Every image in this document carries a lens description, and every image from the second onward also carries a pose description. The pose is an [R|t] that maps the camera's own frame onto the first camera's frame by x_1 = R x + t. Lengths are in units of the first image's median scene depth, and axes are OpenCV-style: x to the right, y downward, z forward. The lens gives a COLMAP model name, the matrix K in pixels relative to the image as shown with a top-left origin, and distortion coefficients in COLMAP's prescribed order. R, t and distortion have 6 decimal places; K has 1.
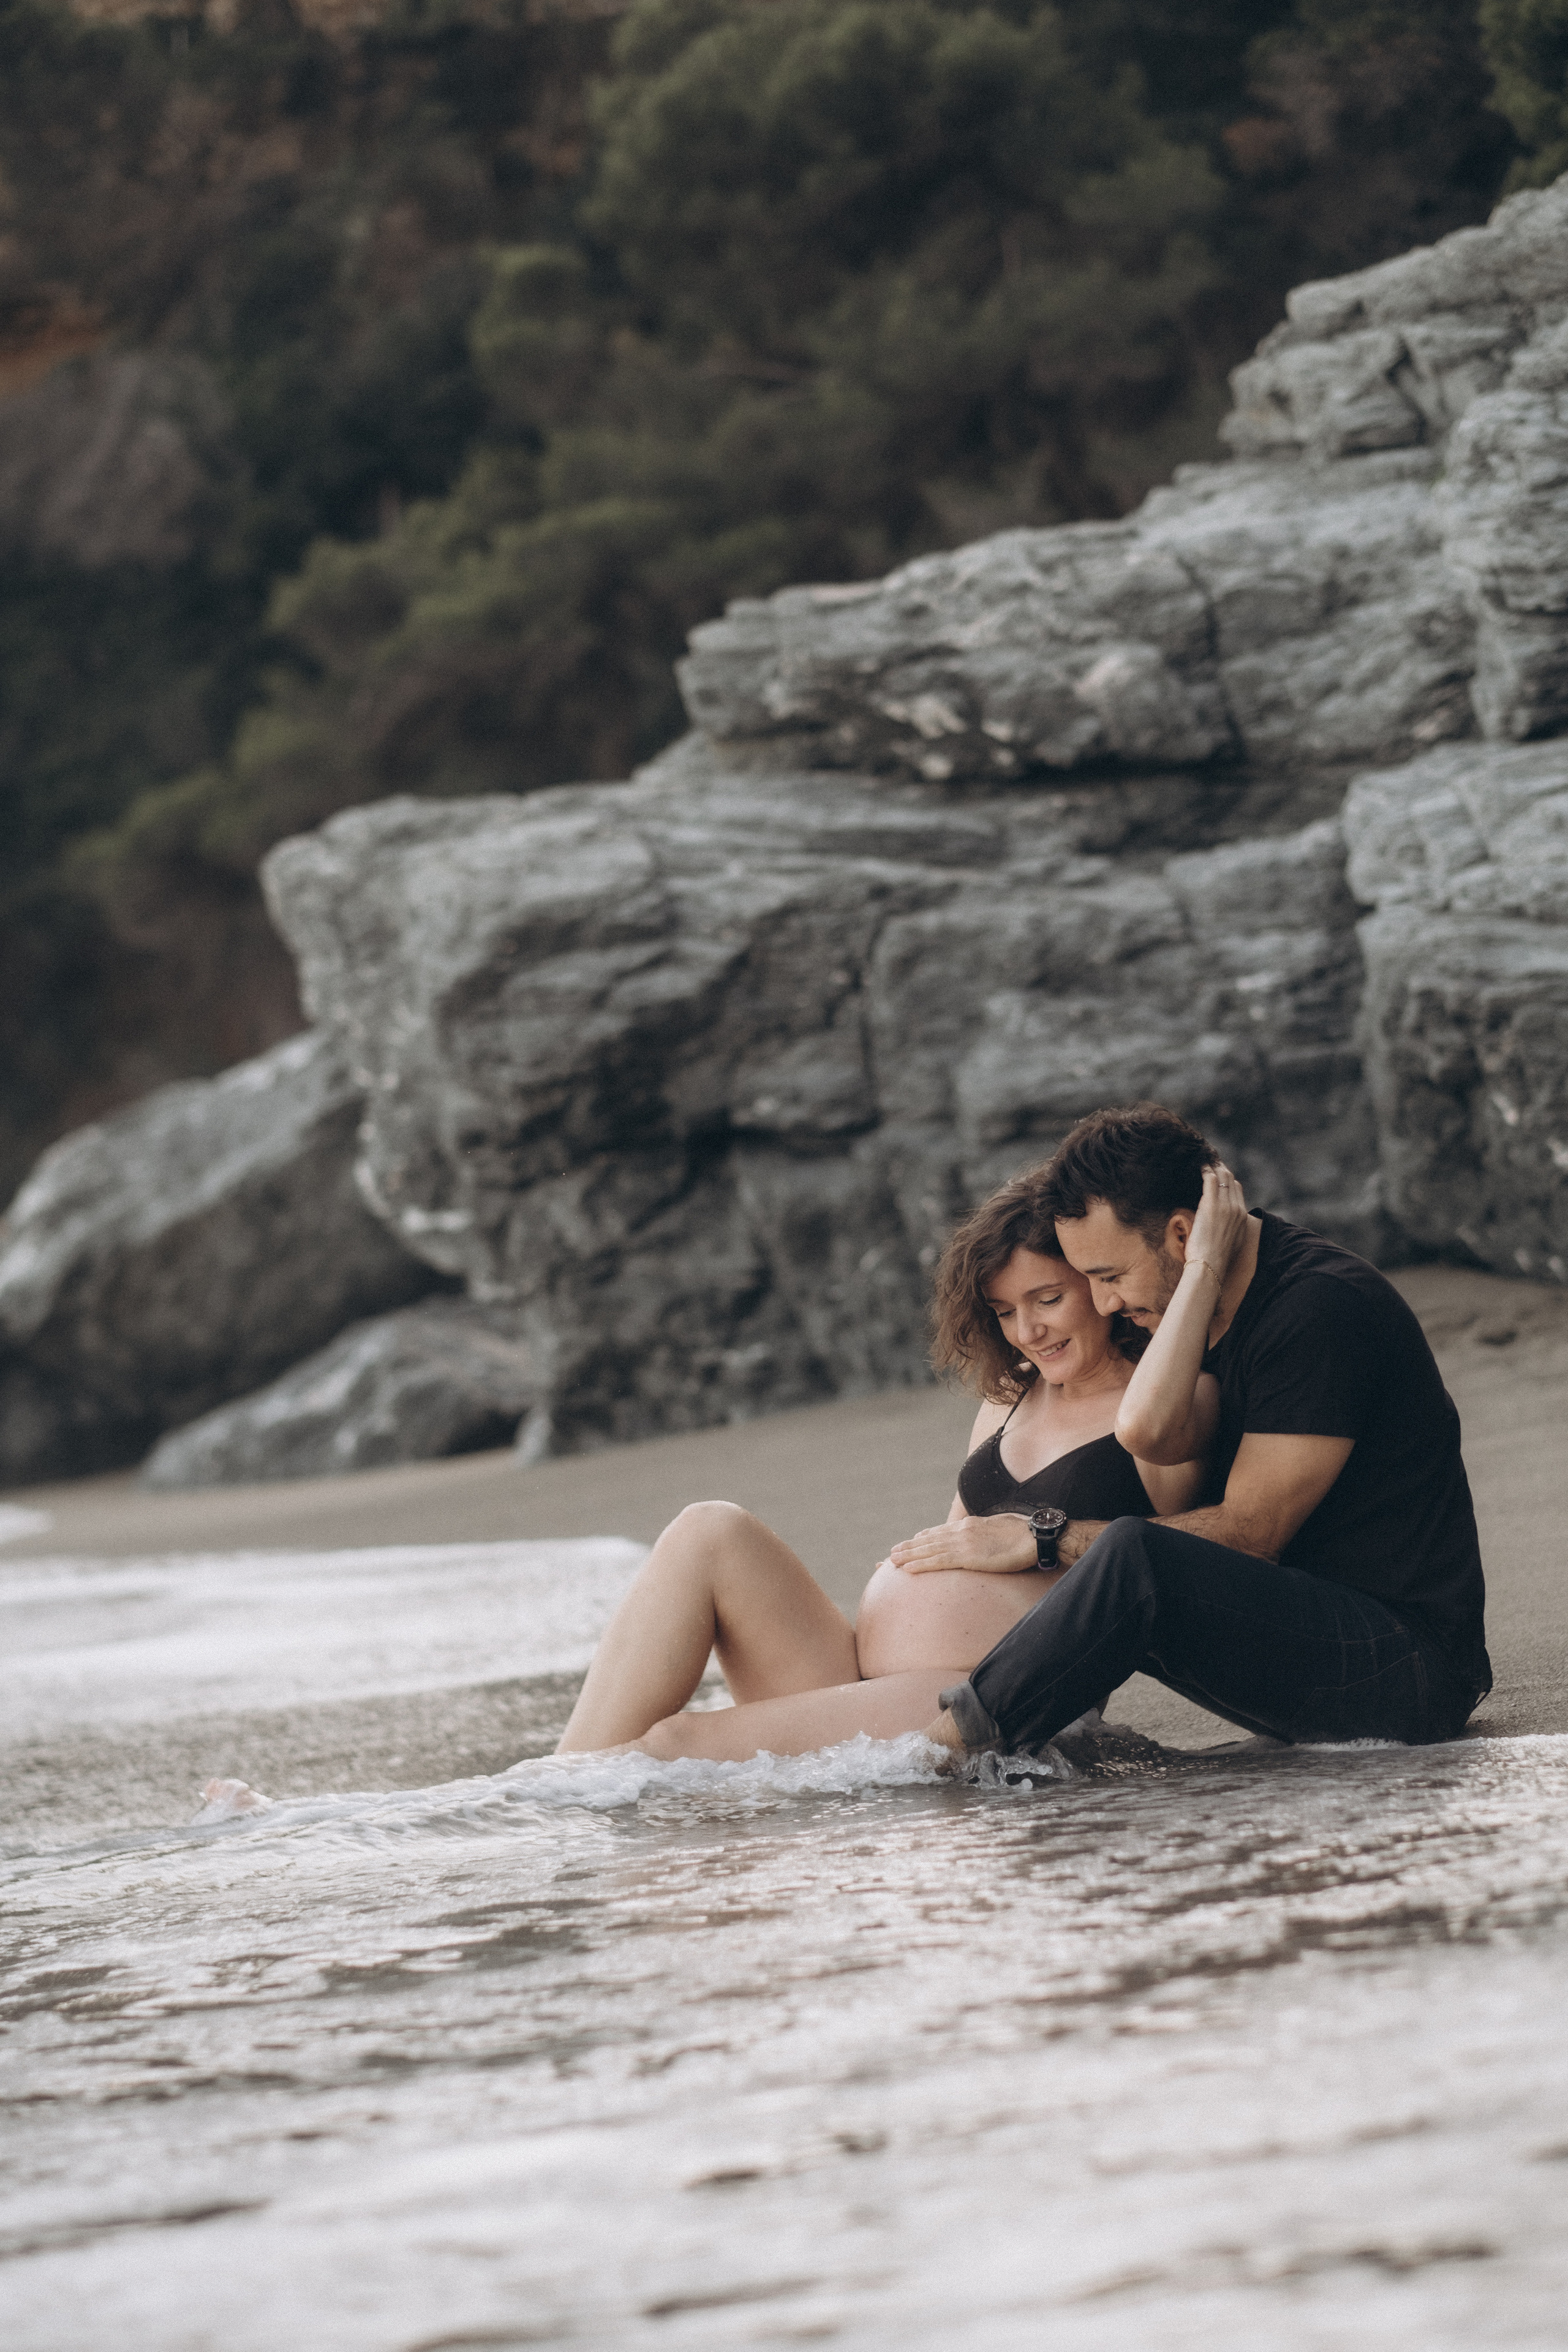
lens RADIAL K [[5482.8, 0, 840.6], [0, 5482.8, 1252.4], [0, 0, 1]] dist [0.796708, -4.776806]
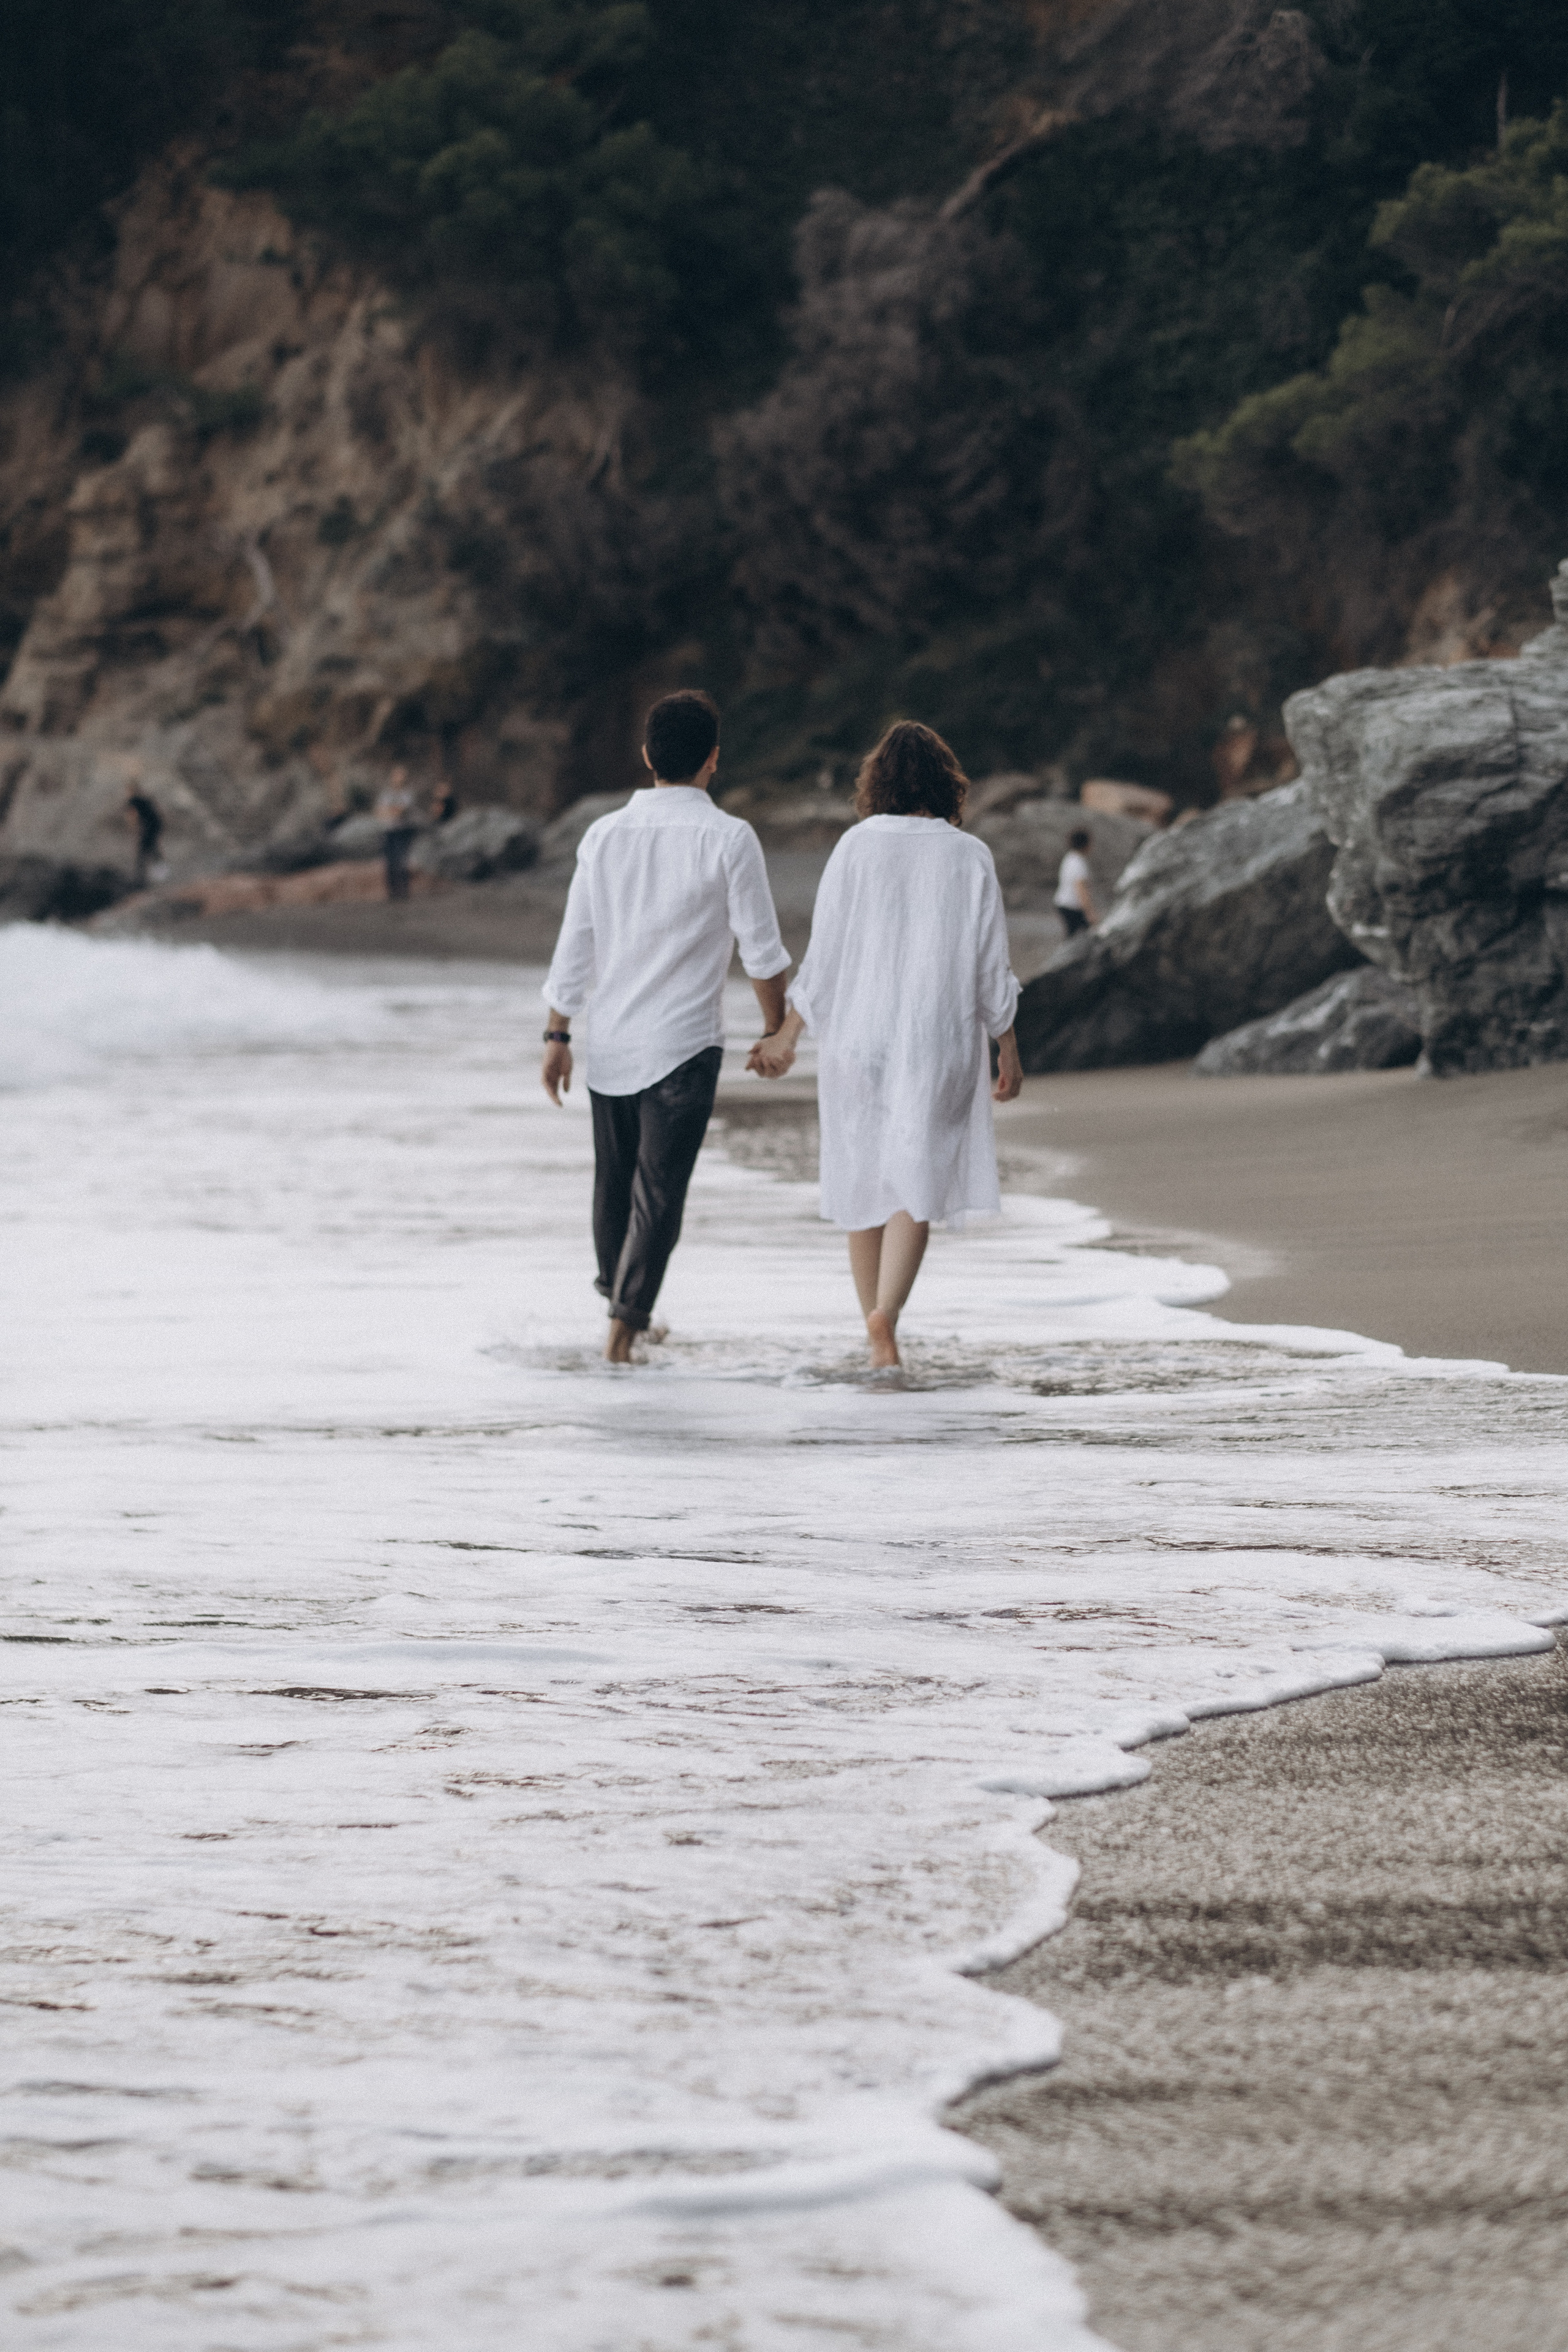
lens RADIAL K [[5532.9, 0, 843.1], [0, 5532.9, 1170.7], [0, 0, 1]] dist [0.483939, -3.037914]
pose [[0.980320, 0.057997, -0.188706, 0.092065], [-0.045186, 0.996417, 0.071499, -0.046831], [0.192176, -0.061565, 0.979427, -0.686513]]
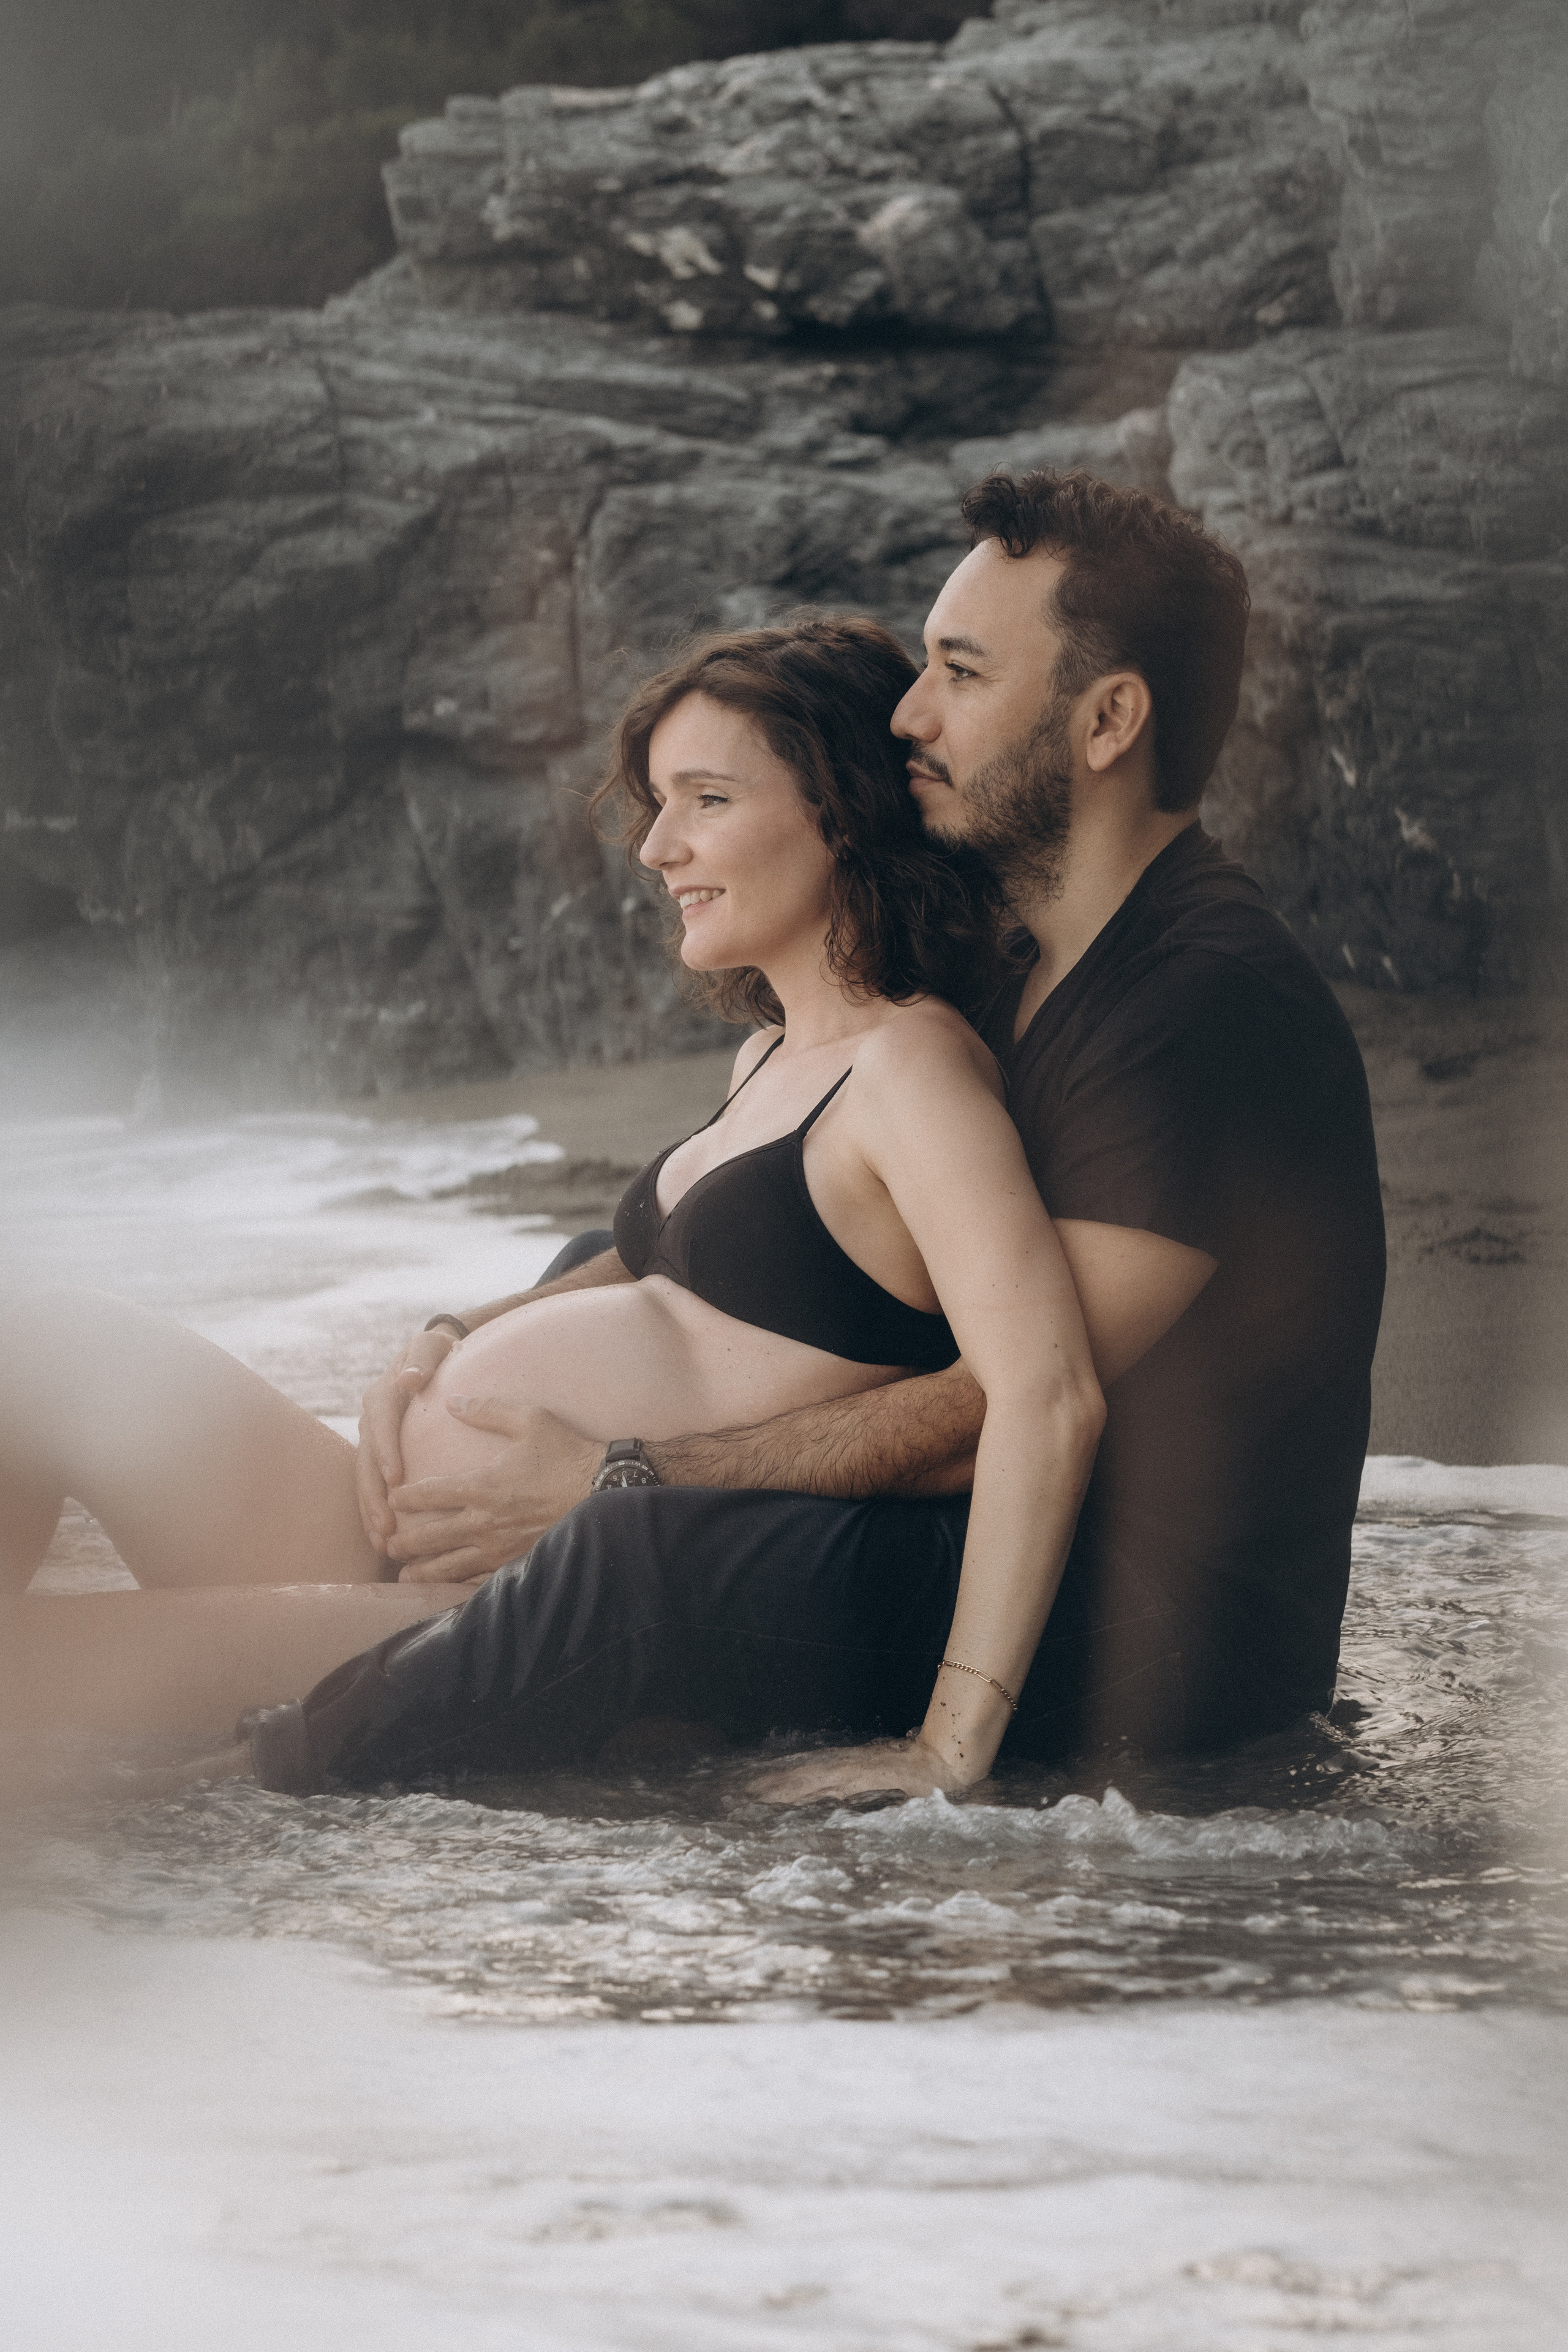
lens RADIAL K [[5482.8, 0, 840.6], [0, 5482.8, 1252.4], [0, 0, 1]] dist [0.796708, -4.776806]
pose [[0.996906, 0.063842, 0.045850, 0.011662], [-0.066445, 0.996121, 0.057693, 0.002443], [-0.041989, -0.060561, 0.997281, 0.160213]]
